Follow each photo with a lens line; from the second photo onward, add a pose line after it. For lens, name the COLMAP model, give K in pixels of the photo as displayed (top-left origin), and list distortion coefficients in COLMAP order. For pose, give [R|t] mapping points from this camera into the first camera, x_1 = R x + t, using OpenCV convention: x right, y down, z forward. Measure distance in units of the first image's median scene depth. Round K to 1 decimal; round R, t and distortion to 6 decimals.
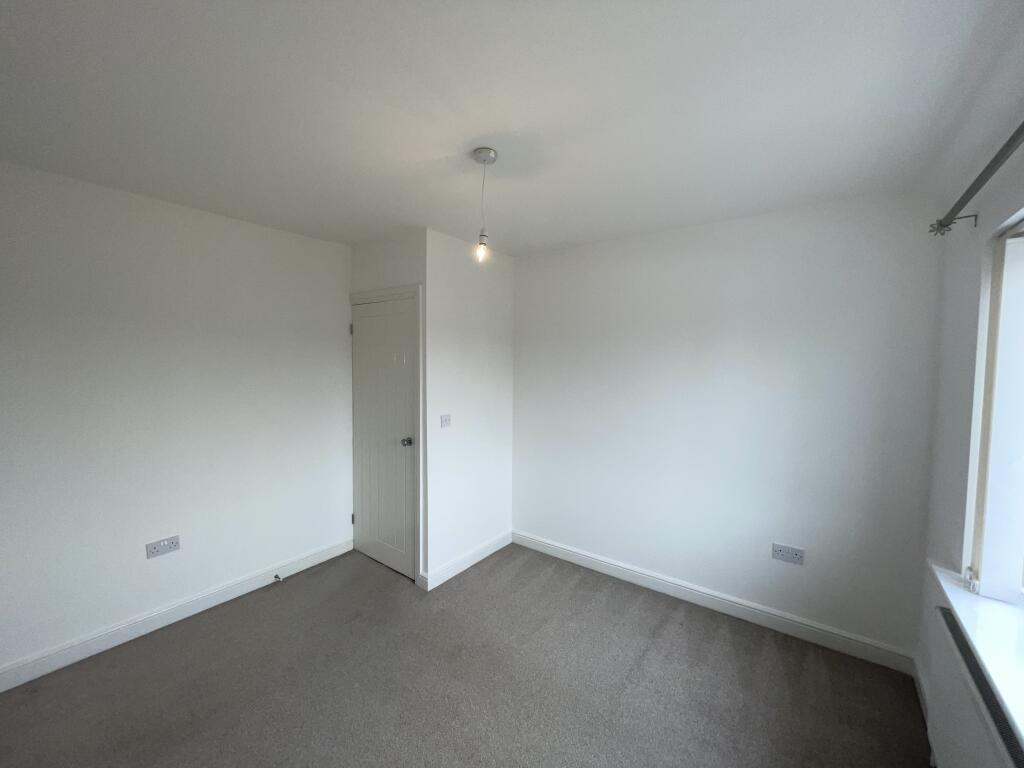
lens RADIAL K [[415.4, 0, 511.5], [0, 415.4, 384.1], [0, 0, 1]] dist [-0.004121, -0.000181]
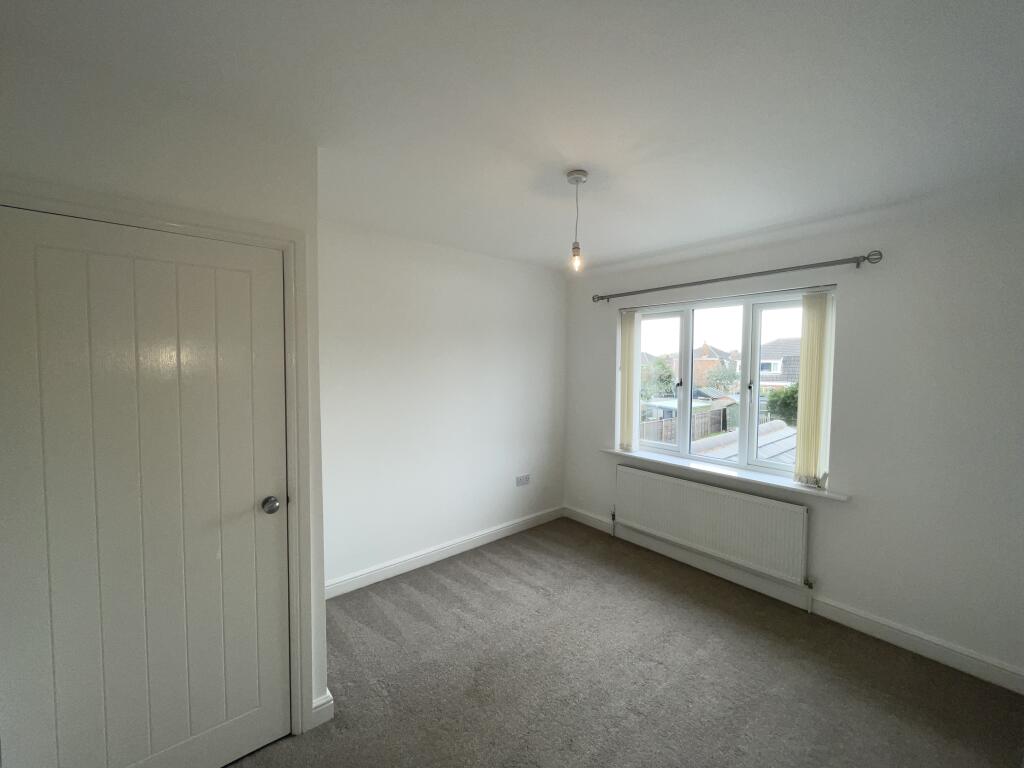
lens RADIAL K [[415.4, 0, 511.8], [0, 415.4, 384.2], [0, 0, 1]] dist [-0.004121, -0.000181]
pose [[0.233528, -0.067465, 0.970007, -0.840577], [0.060034, 0.996687, 0.054867, -0.043954], [-0.970495, 0.045421, 0.236805, 0.635596]]
